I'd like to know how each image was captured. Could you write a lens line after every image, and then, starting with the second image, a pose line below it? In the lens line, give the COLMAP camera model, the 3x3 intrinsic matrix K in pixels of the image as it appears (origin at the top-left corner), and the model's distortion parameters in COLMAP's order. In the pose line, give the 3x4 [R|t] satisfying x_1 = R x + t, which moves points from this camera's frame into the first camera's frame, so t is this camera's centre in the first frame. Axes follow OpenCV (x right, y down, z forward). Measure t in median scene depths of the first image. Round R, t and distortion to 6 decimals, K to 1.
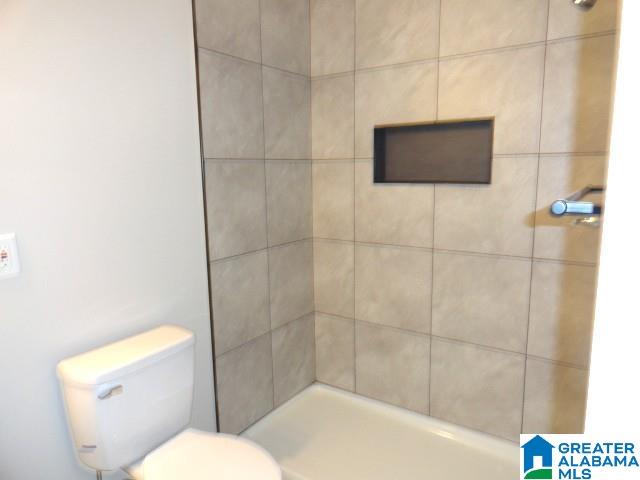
lens RADIAL K [[439.5, 0, 320.5], [0, 439.5, 241.1], [0, 0, 1]] dist [-0.007400, 0.002914]
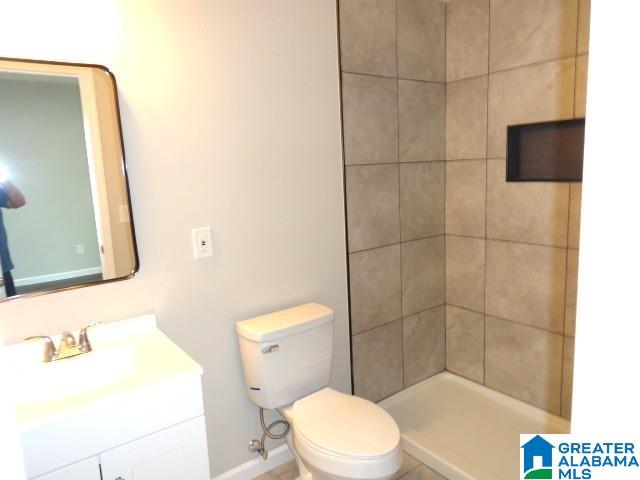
lens RADIAL K [[439.5, 0, 320.5], [0, 439.5, 241.1], [0, 0, 1]] dist [-0.007400, 0.002914]
pose [[0.945942, 0.023584, -0.323478, 0.045745], [-0.018722, 0.999660, 0.018133, -0.003411], [0.323796, -0.011096, 0.946062, -0.110978]]
